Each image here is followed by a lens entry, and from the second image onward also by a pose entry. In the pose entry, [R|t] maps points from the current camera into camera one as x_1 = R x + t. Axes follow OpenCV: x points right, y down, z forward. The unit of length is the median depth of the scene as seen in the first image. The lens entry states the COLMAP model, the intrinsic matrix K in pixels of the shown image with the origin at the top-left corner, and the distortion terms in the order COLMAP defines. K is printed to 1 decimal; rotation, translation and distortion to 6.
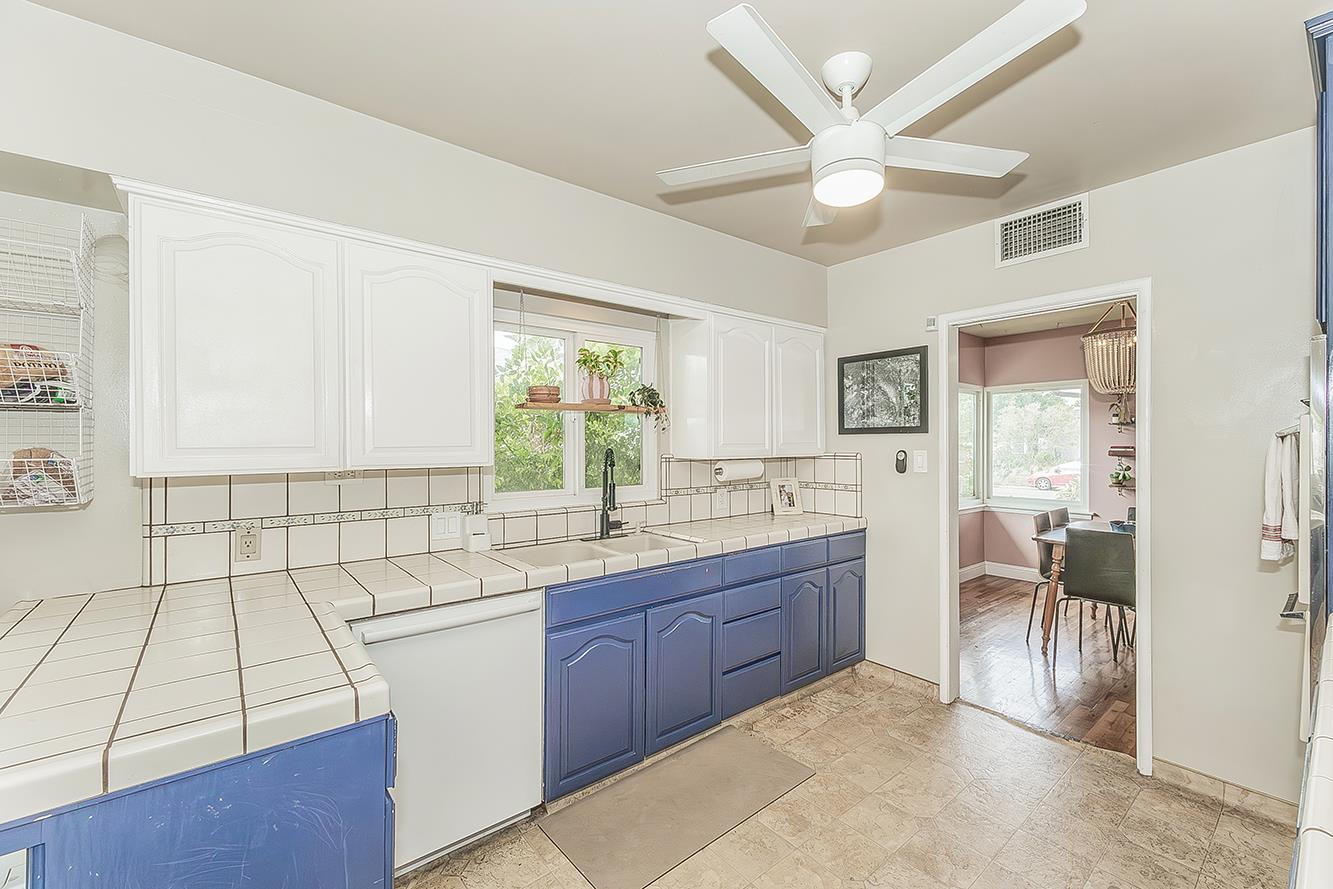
lens RADIAL K [[555.4, 0, 669.5], [0, 555.4, 444.4], [0, 0, 1]] dist [0.005846, -0.001555]
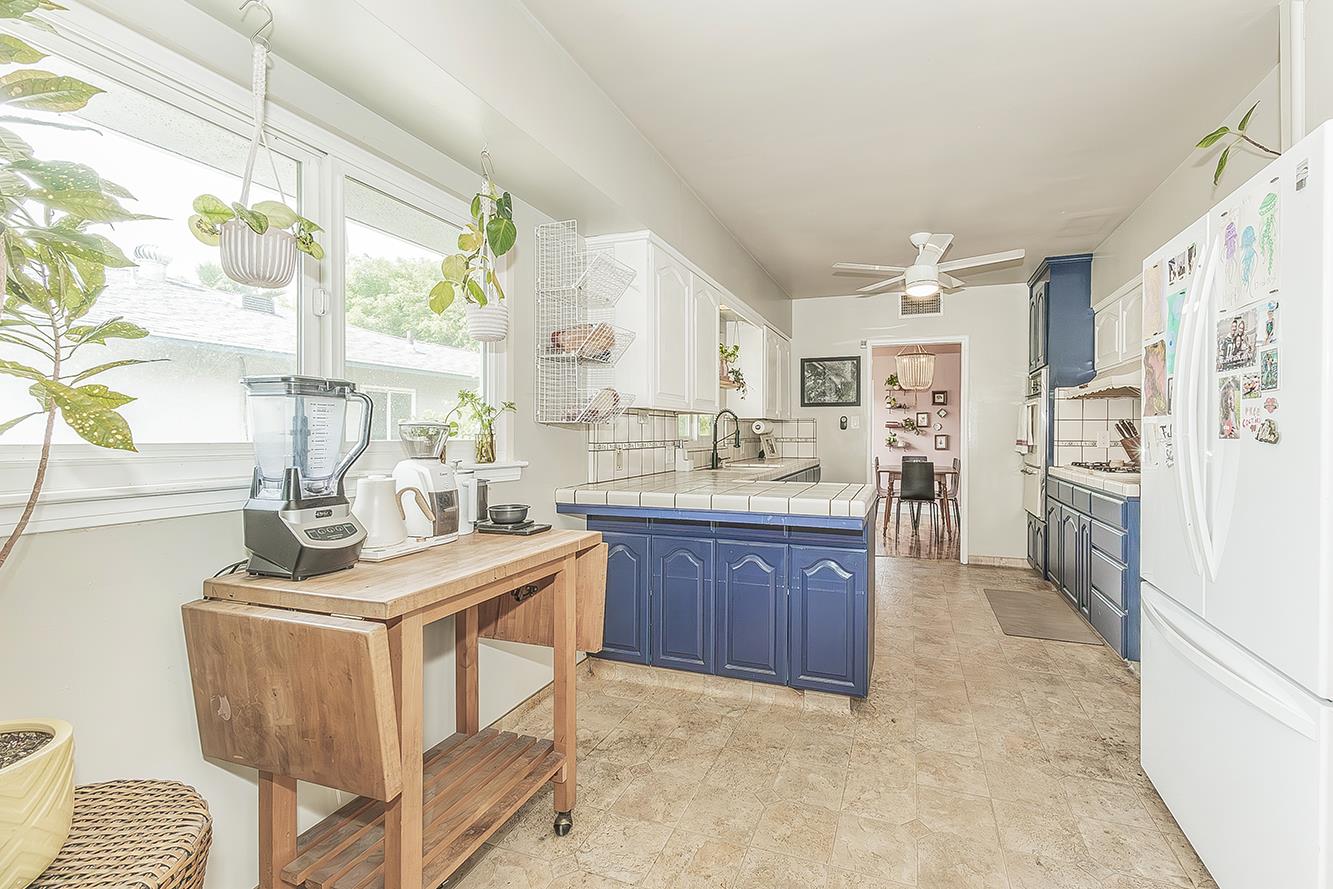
lens RADIAL K [[555.4, 0, 710.8], [0, 555.4, 431.3], [0, 0, 1]] dist [0.005846, -0.001555]
pose [[0.859567, 0.007626, 0.510966, -0.828077], [-0.006272, 0.999971, -0.004372, 0.069110], [-0.510984, 0.000553, 0.859590, -0.263594]]
